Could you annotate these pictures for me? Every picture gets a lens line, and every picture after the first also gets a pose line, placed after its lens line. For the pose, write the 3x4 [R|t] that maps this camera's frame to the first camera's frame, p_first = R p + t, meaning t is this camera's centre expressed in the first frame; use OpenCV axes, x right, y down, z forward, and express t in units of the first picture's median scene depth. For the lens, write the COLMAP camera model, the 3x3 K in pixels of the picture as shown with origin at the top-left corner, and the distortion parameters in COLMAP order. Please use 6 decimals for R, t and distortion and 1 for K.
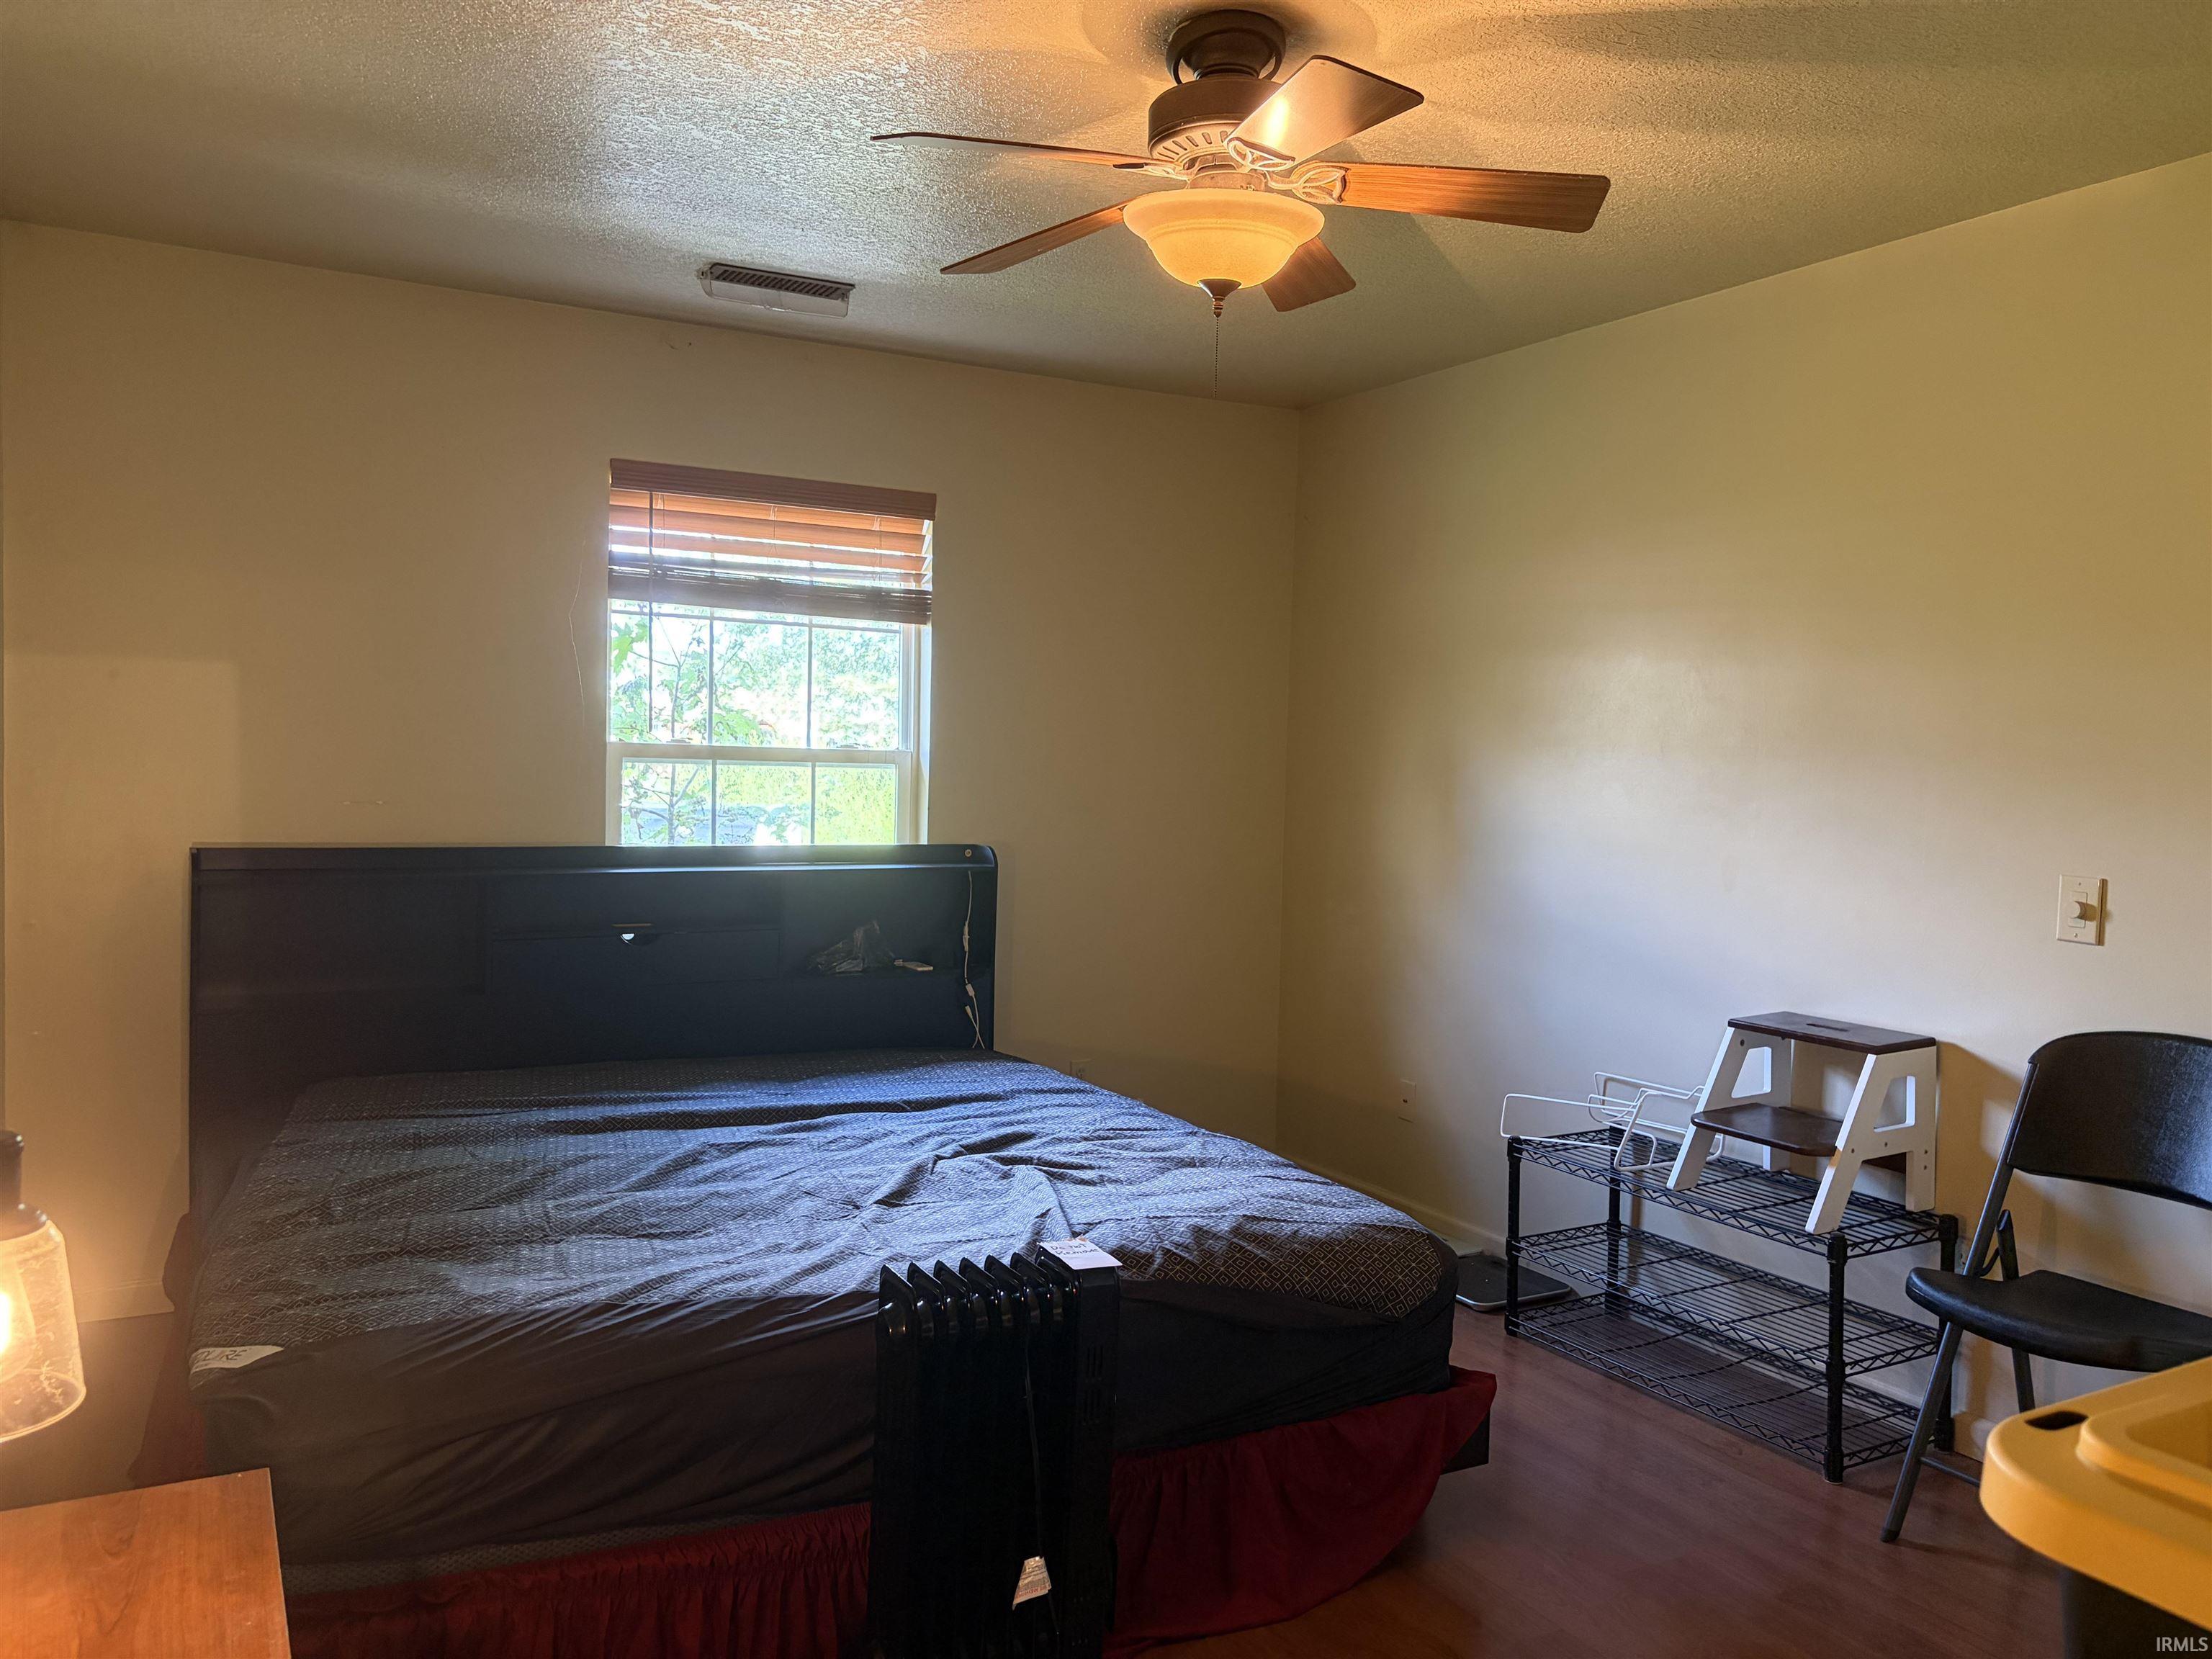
lens RADIAL K [[1663.8, 0, 1123.3], [0, 1663.8, 834.7], [0, 0, 1]] dist [0.043598, -0.052664]
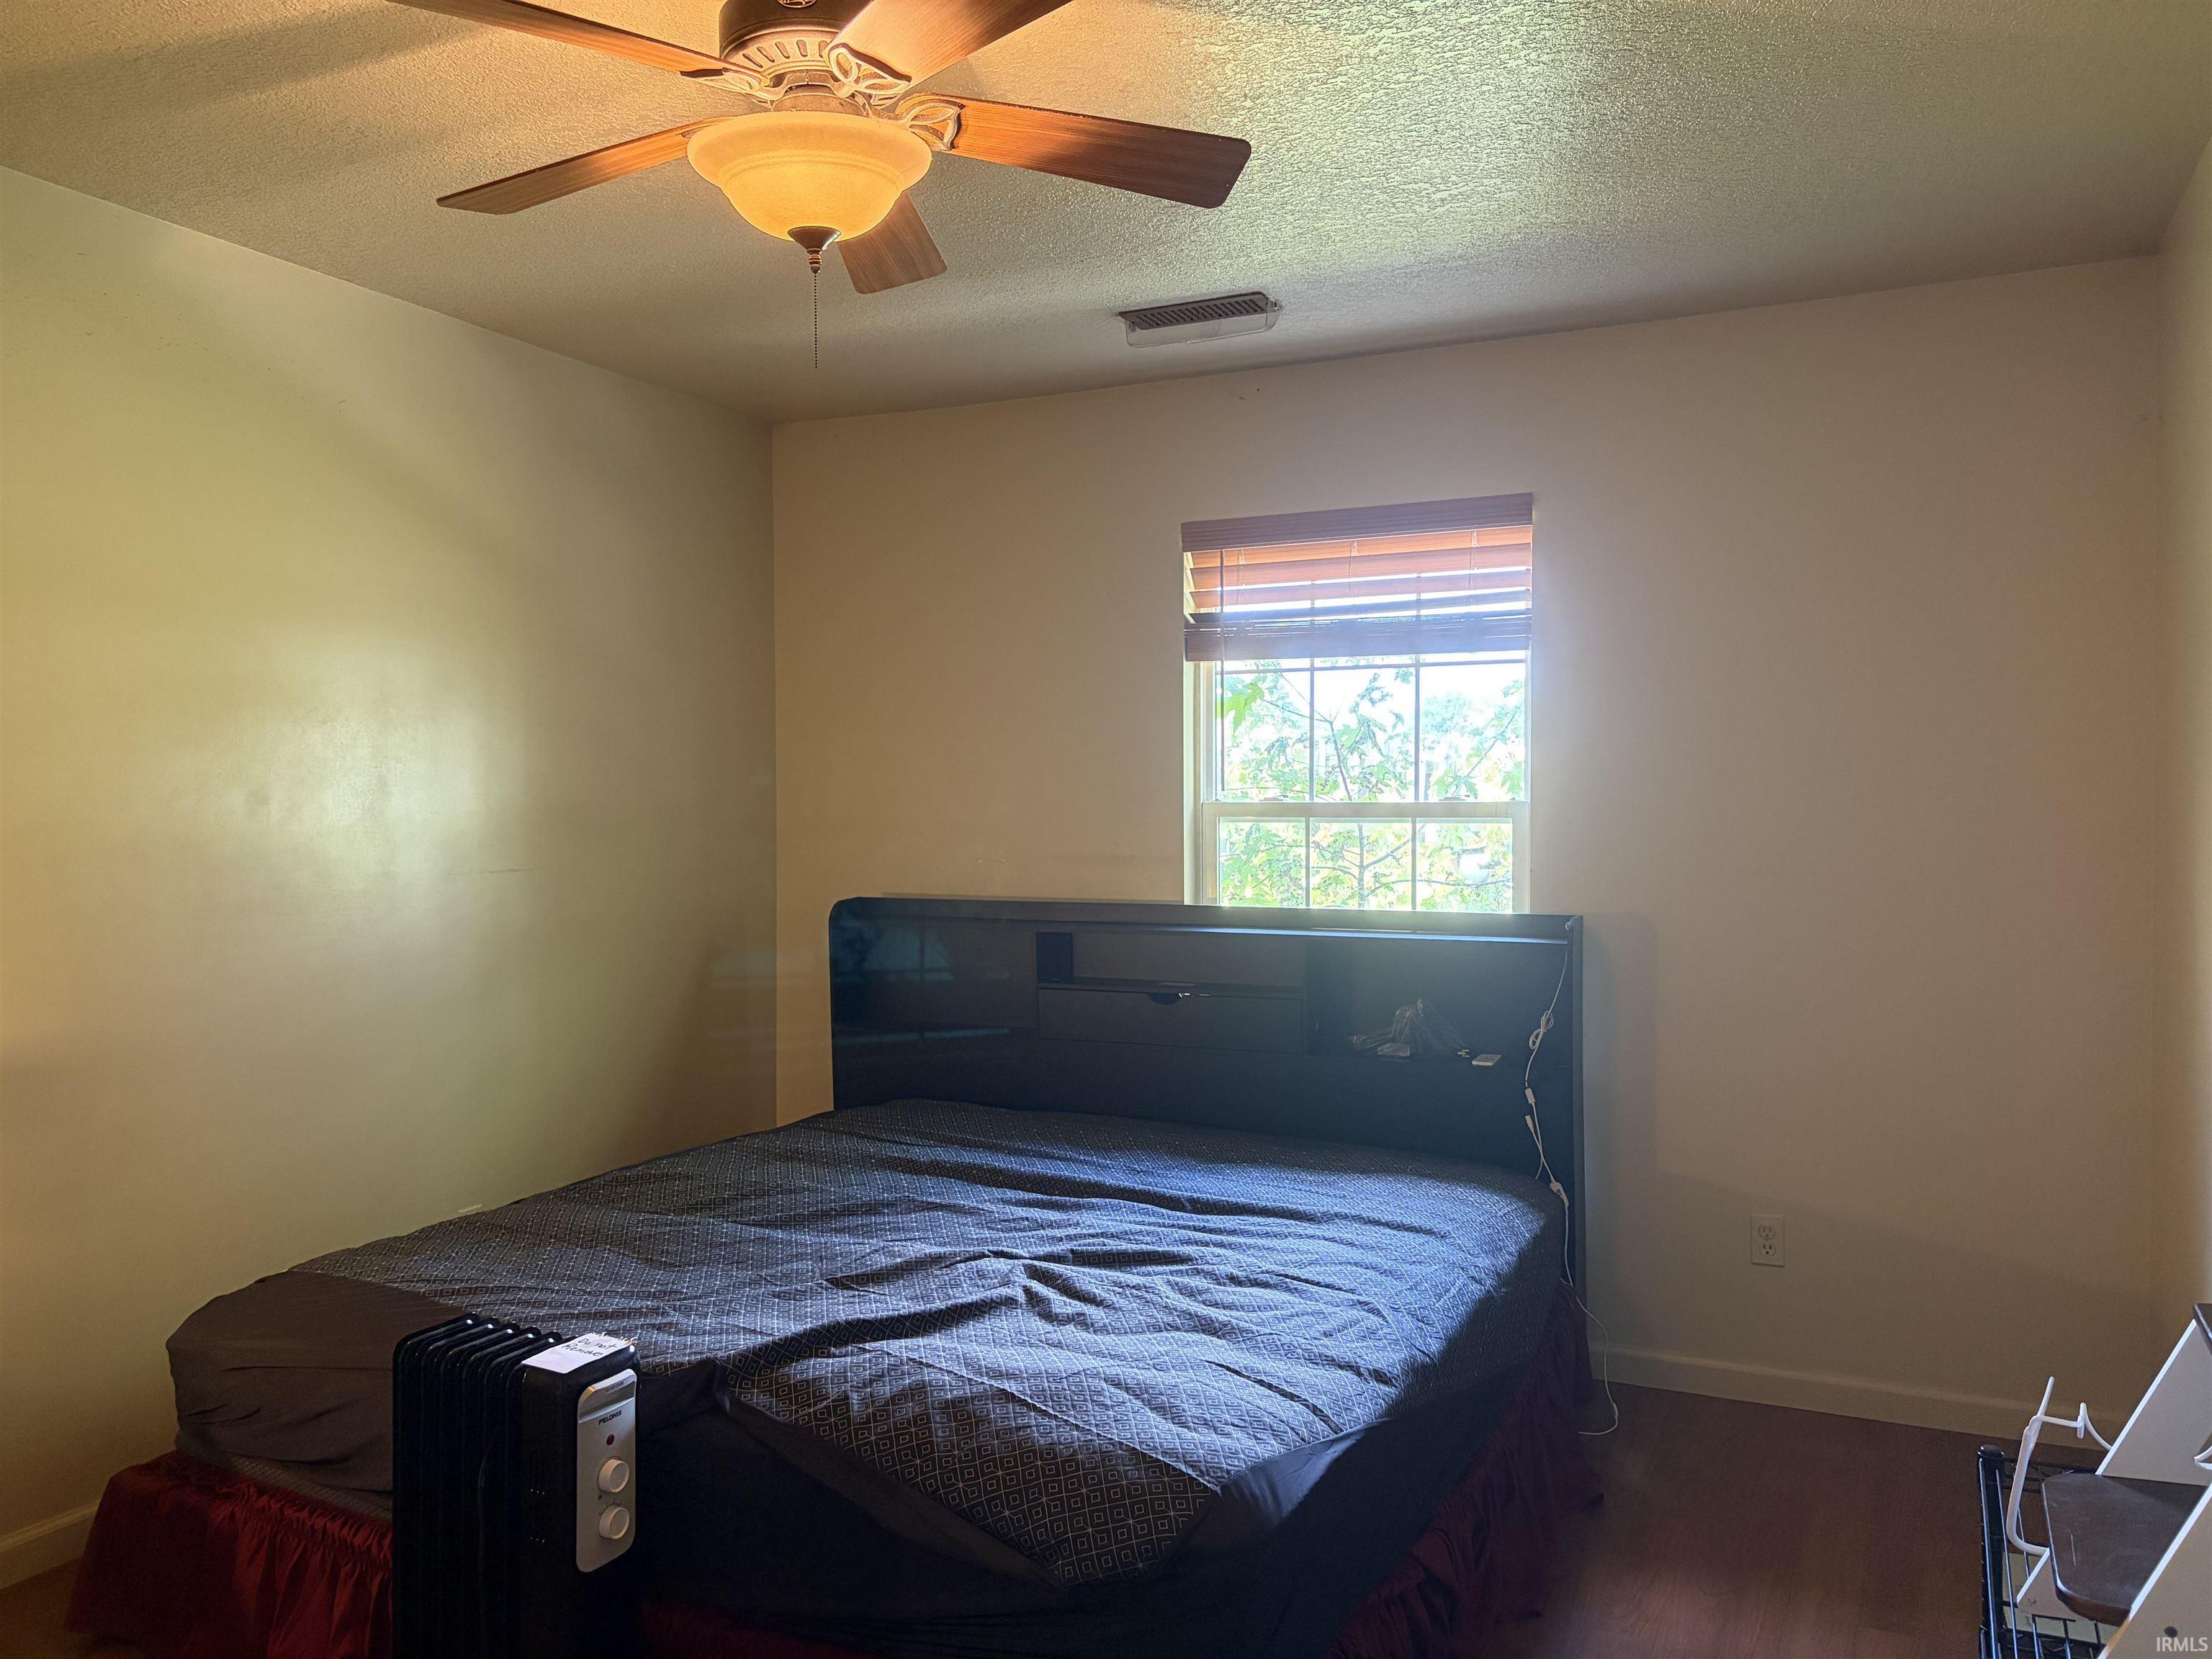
lens RADIAL K [[1663.8, 0, 1117.1], [0, 1663.8, 823.1], [0, 0, 1]] dist [0.043598, -0.052664]
pose [[0.576712, -0.019329, -0.816719, 0.466933], [-0.022438, 0.998968, -0.039487, -0.002256], [0.816640, 0.041098, 0.575683, 0.373523]]
